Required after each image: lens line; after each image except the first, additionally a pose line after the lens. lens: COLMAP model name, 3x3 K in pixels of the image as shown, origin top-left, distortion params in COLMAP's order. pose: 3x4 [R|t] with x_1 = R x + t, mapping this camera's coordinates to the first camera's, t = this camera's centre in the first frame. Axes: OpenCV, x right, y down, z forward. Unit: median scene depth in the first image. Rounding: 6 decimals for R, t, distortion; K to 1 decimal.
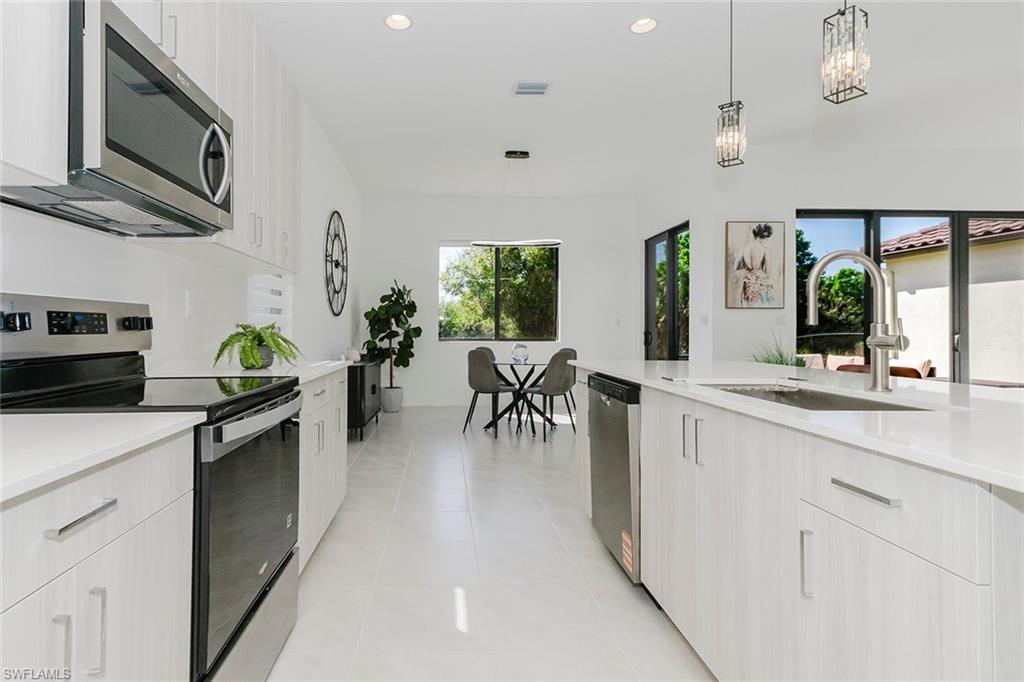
lens RADIAL K [[516.0, 0, 451.8], [0, 516.0, 331.9], [0, 0, 1]] dist [-0.003245, 0.000987]
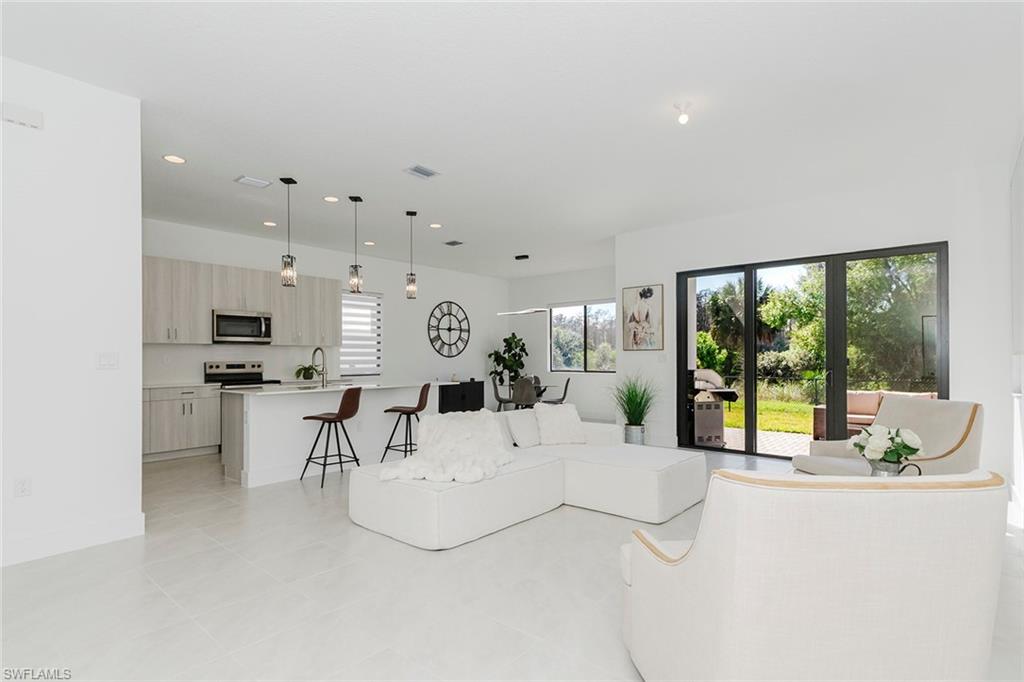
lens RADIAL K [[516.0, 0, 516.3], [0, 516.0, 348.3], [0, 0, 1]] dist [-0.003245, 0.000987]
pose [[0.735936, -0.017322, -0.676830, 1.258635], [0.000515, 0.999687, -0.025025, -0.017546], [0.677051, 0.018068, 0.735714, -0.213797]]
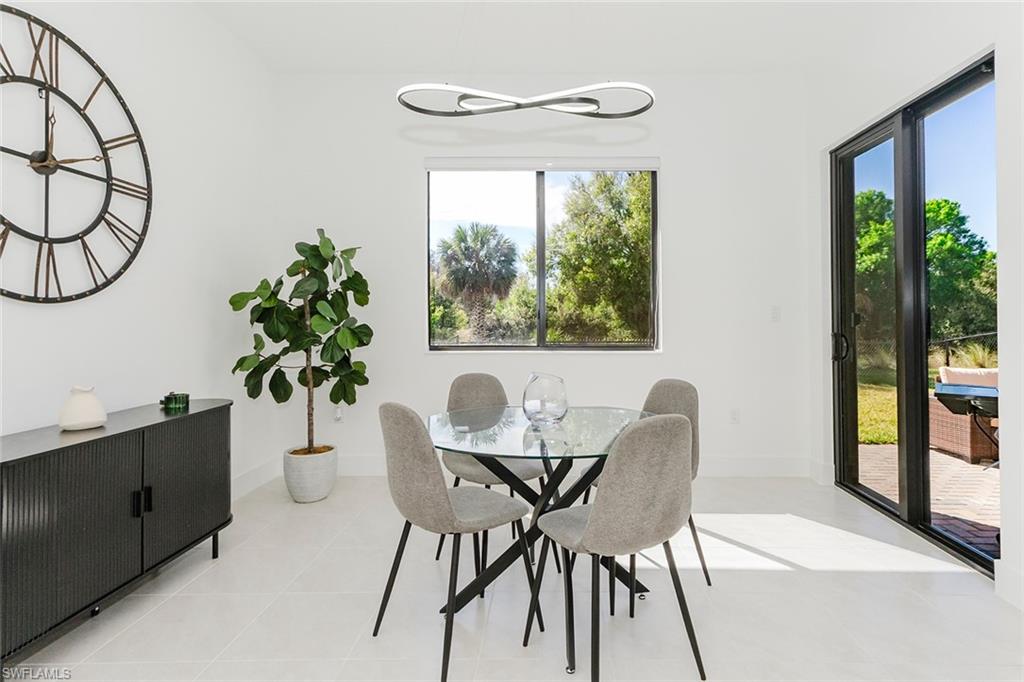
lens RADIAL K [[516.0, 0, 538.9], [0, 516.0, 313.6], [0, 0, 1]] dist [-0.003245, 0.000987]
pose [[0.998997, 0.000897, -0.044763, 0.155475], [-0.001380, 0.999941, -0.010751, -0.020011], [0.044751, 0.010802, 0.998940, 0.670055]]
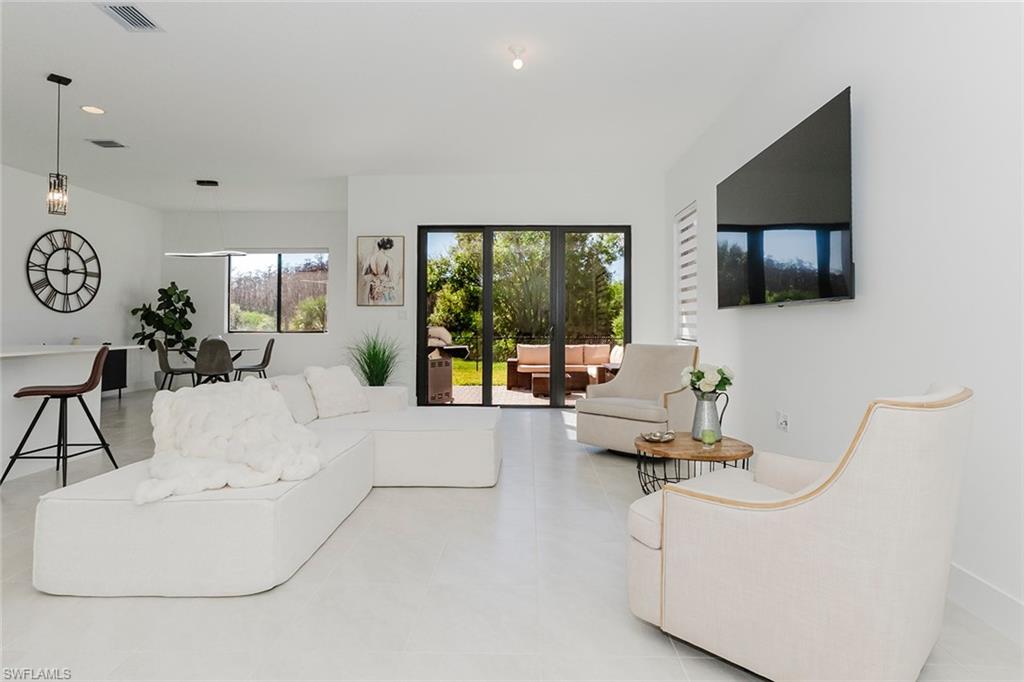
lens RADIAL K [[516.0, 0, 527.7], [0, 516.0, 308.3], [0, 0, 1]] dist [-0.003245, 0.000987]
pose [[0.999240, -0.002470, -0.038894, 0.991166], [0.001235, 0.999495, -0.031765, -0.000288], [0.038953, 0.031693, 0.998738, -0.221436]]
